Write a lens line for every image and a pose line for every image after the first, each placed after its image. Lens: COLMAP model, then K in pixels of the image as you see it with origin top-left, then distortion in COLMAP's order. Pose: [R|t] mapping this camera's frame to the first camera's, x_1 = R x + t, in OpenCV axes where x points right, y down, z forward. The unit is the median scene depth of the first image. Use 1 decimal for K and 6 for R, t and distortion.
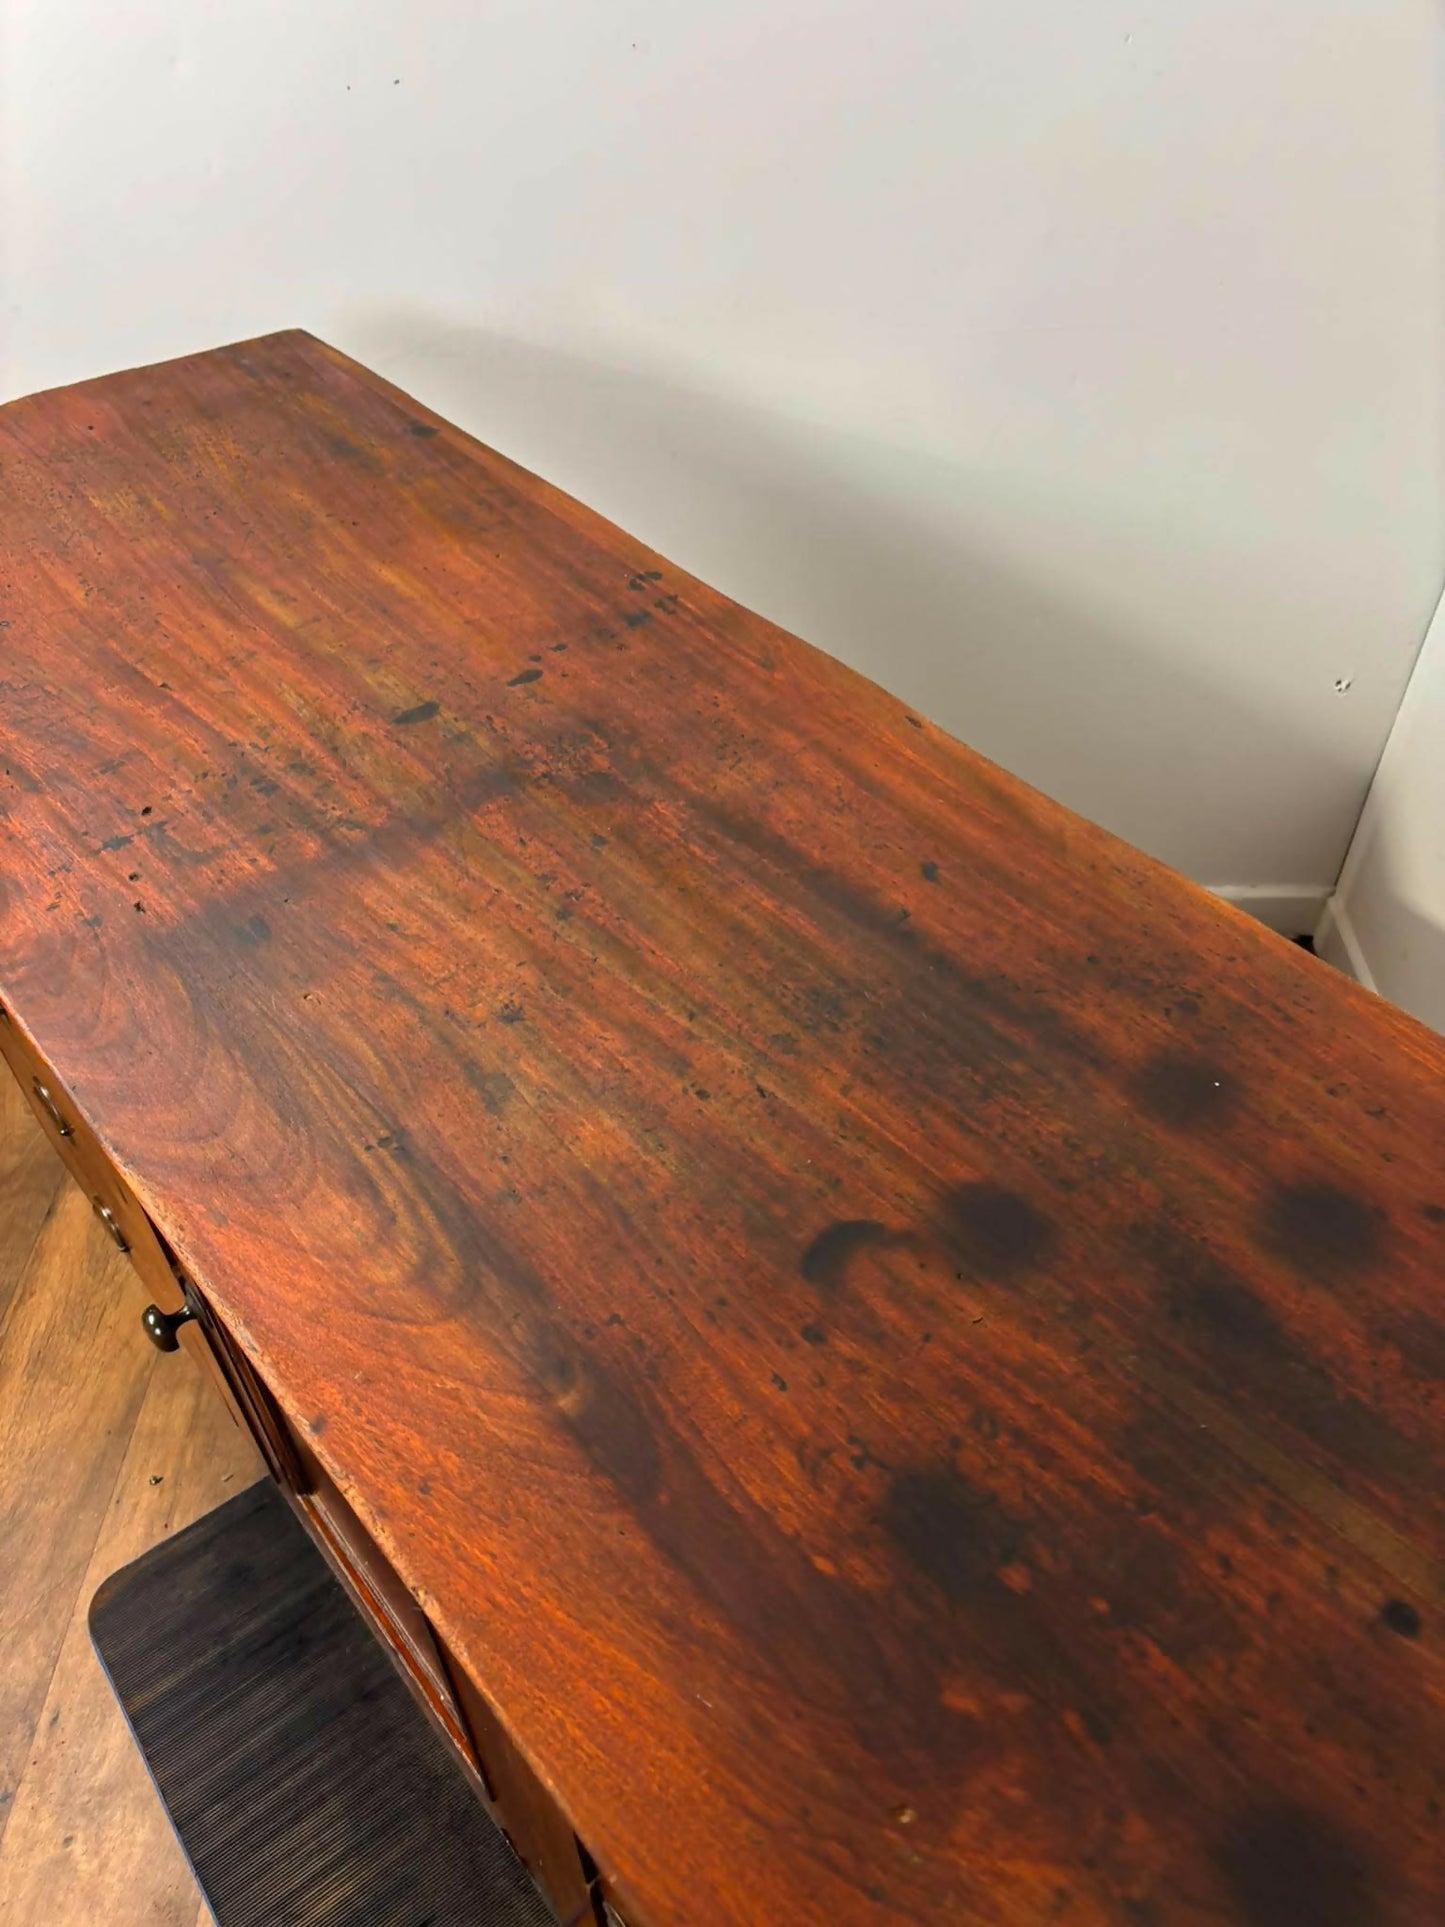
lens RADIAL K [[1443.4, 0, 715.6], [0, 1443.4, 970.6], [0, 0, 1]] dist [0.045711, -0.051661]
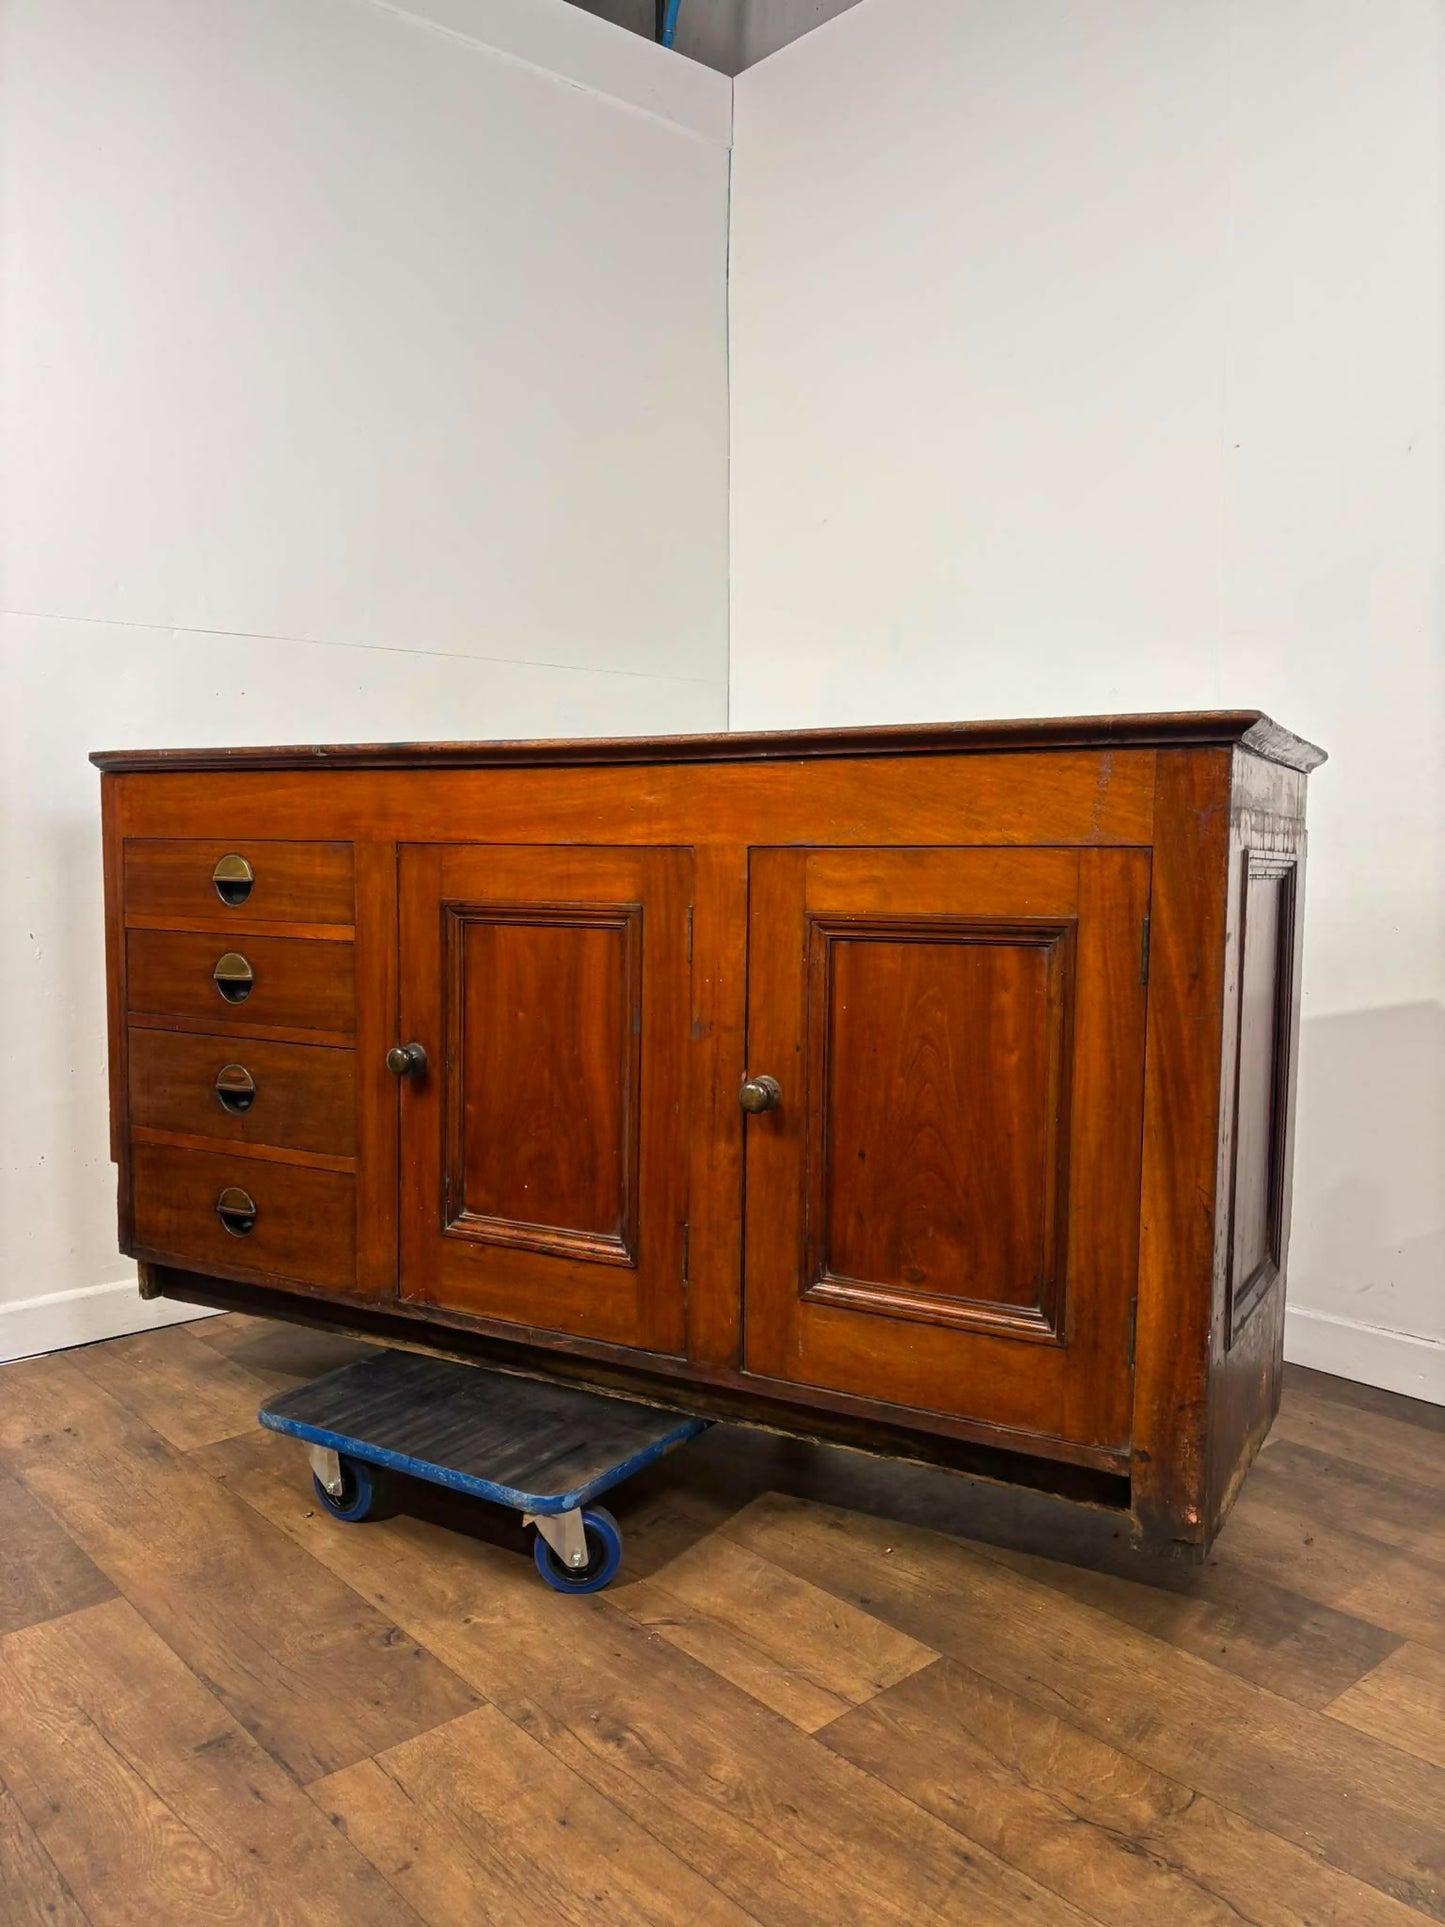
lens RADIAL K [[1443.4, 0, 727.9], [0, 1443.4, 953.4], [0, 0, 1]] dist [0.045711, -0.051661]
pose [[0.934057, -0.000522, 0.357124, -0.901725], [0.233317, 0.757972, -0.609132, 1.857402], [-0.270372, 0.652287, 0.708111, -0.622627]]
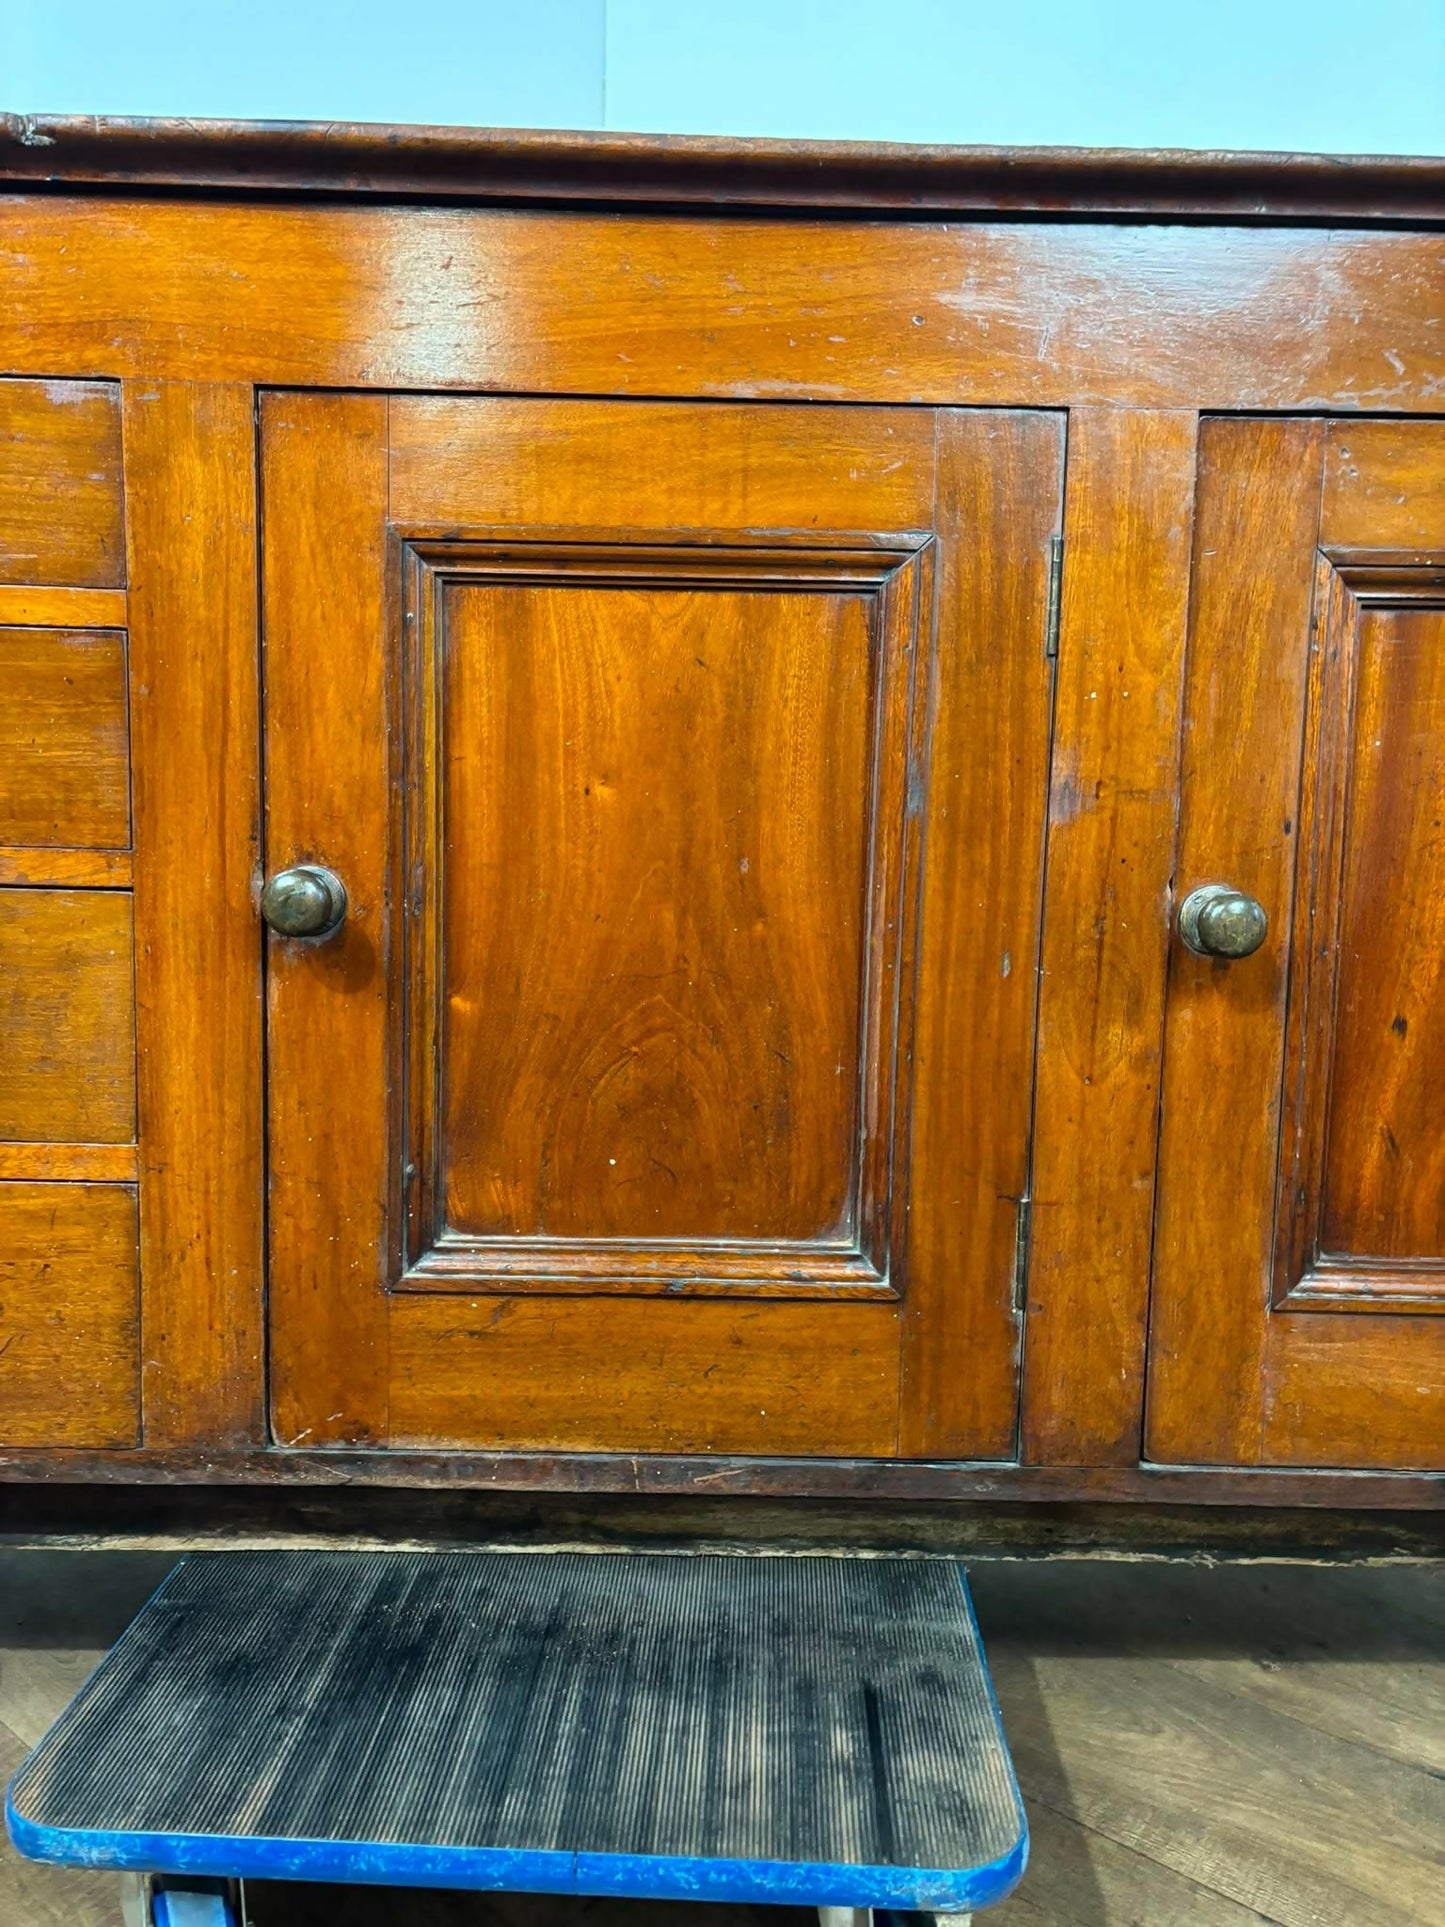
lens RADIAL K [[1443.4, 0, 702.4], [0, 1443.4, 966.0], [0, 0, 1]] dist [0.045711, -0.051661]
pose [[0.637127, -0.054040, 0.768862, -1.169895], [0.518973, 0.767603, -0.376102, 0.938217], [-0.569856, 0.638644, 0.517106, 0.723591]]
